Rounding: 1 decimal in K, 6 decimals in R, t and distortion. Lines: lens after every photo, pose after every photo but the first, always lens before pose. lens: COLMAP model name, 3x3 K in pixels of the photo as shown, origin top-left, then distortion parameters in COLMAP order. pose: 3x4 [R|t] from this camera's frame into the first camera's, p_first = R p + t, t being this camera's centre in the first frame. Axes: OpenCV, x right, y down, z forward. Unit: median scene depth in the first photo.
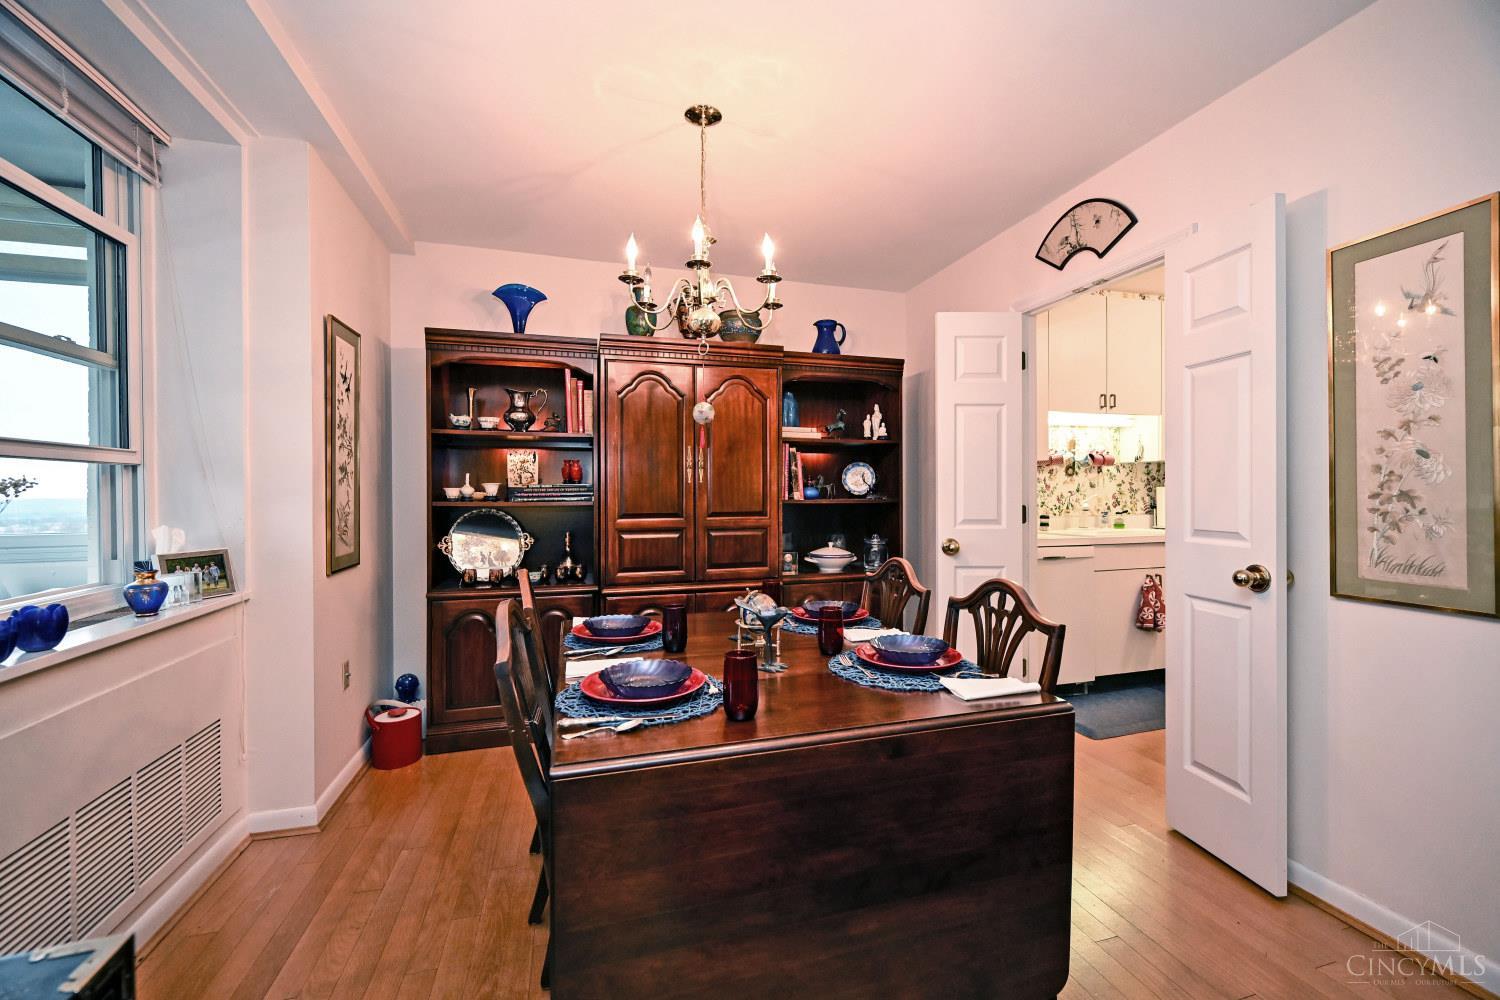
lens RADIAL K [[607.0, 0, 751.7], [0, 607.0, 497.3], [0, 0, 1]] dist [0.000184, -0.000021]
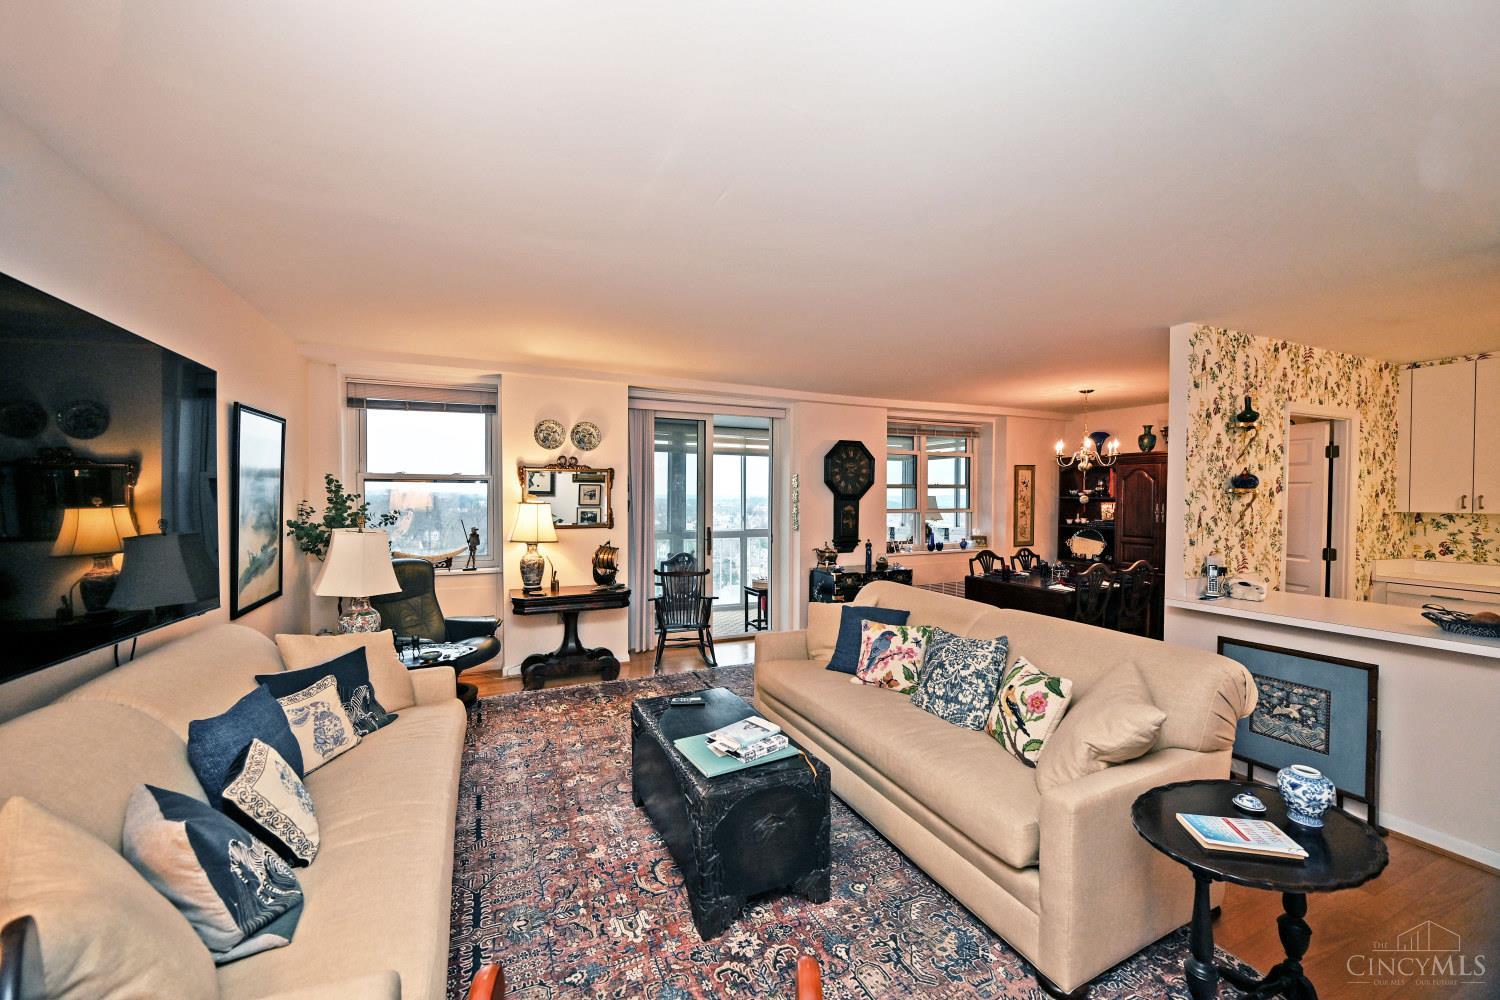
lens RADIAL K [[587.8, 0, 752.0], [0, 587.8, 506.5], [0, 0, 1]] dist [0.000786, 0.000020]
pose [[0.141570, 0.024711, -0.989620, 1.632973], [-0.012000, 0.999658, 0.023245, -0.104822], [0.989856, 0.008584, 0.141818, -0.603474]]
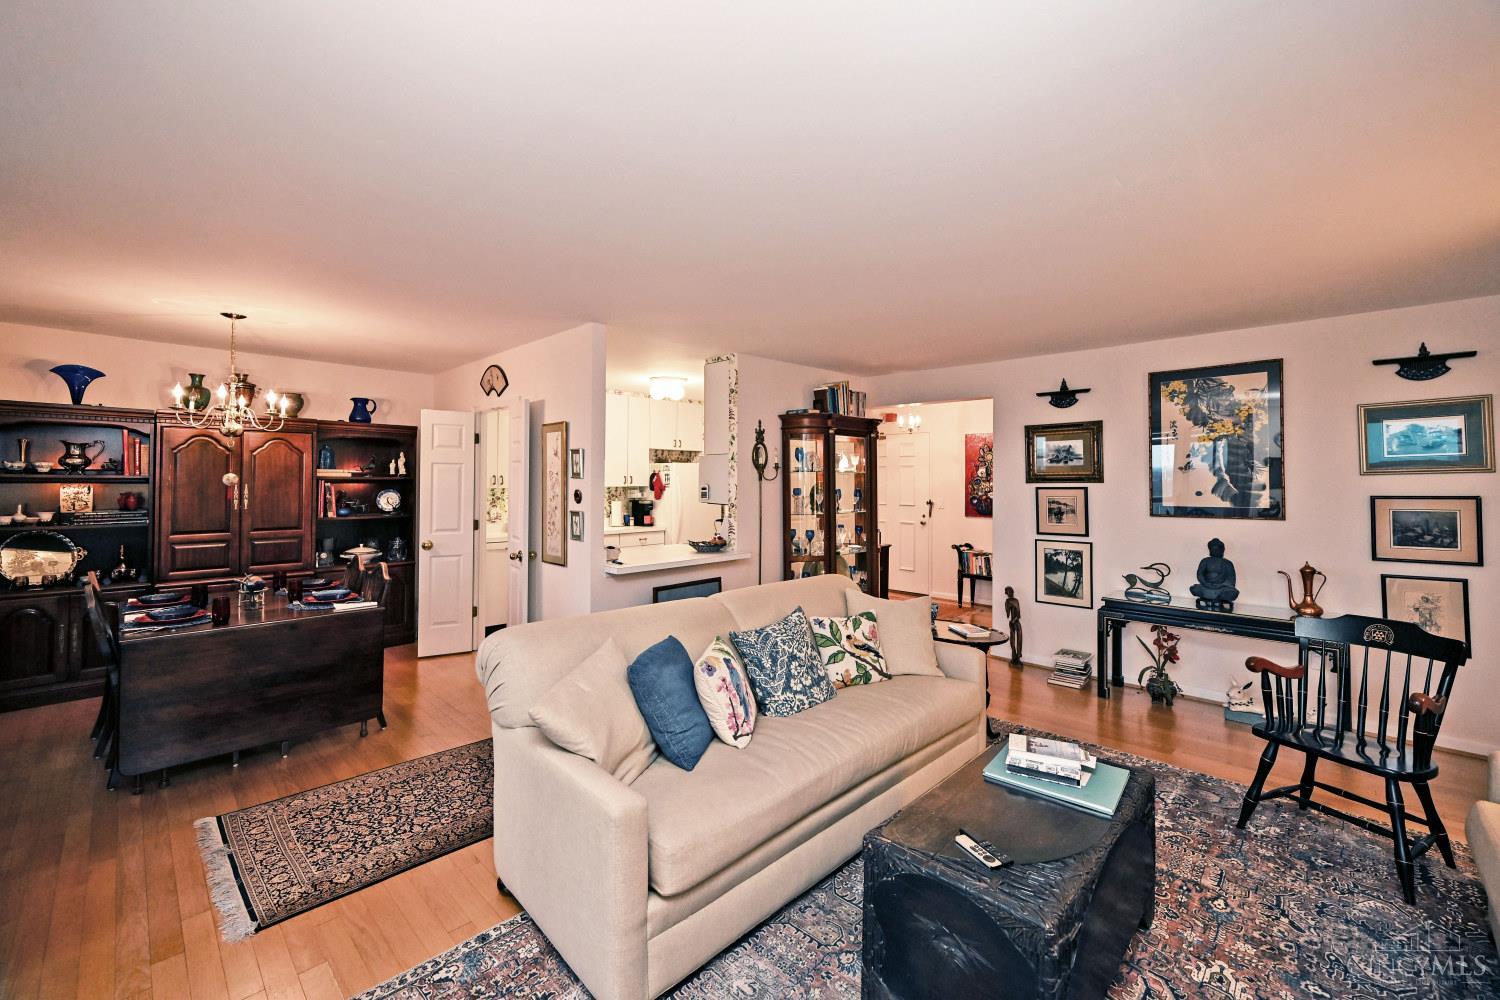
lens RADIAL K [[615.8, 0, 754.8], [0, 615.8, 474.9], [0, 0, 1]] dist [0.001518, 0.000335]
pose [[0.871609, 0.014381, 0.489990, 0.265782], [-0.007712, 0.999848, -0.015626, -0.094293], [-0.490140, 0.009841, 0.871588, -0.948643]]
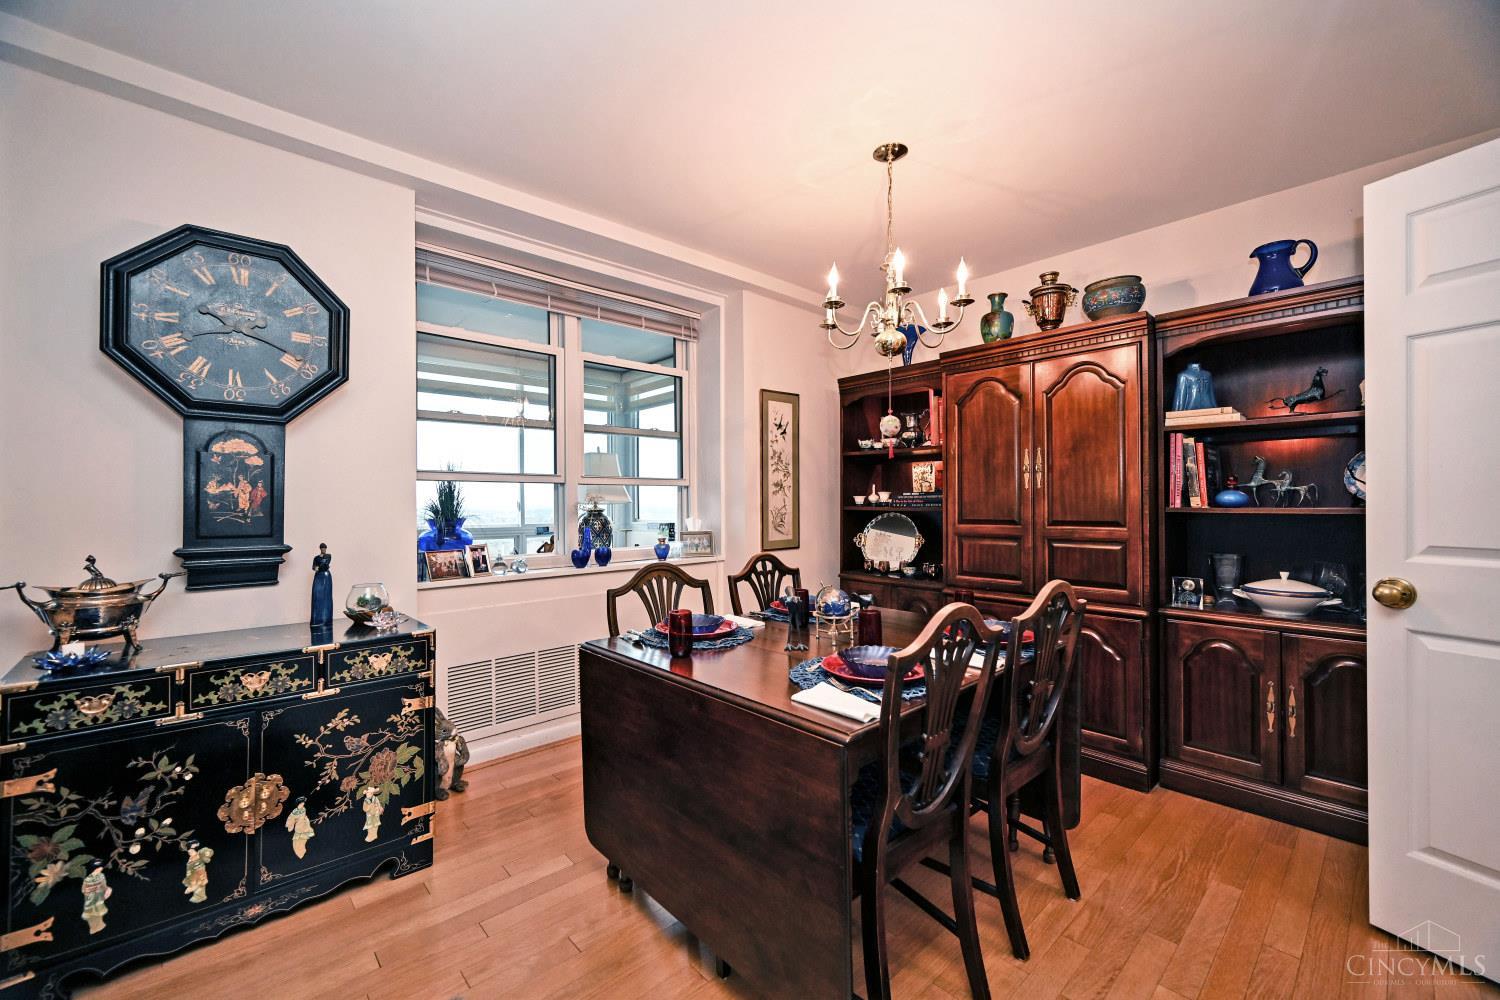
lens RADIAL K [[600.6, 0, 750.0], [0, 600.6, 500.0], [0, 0, 1]] dist [0.000248, 0.000042]
pose [[0.440251, -0.003419, -0.897868, 0.537929], [-0.003472, 0.999979, -0.005511, 0.000716], [0.897868, 0.005544, 0.440230, 0.210847]]
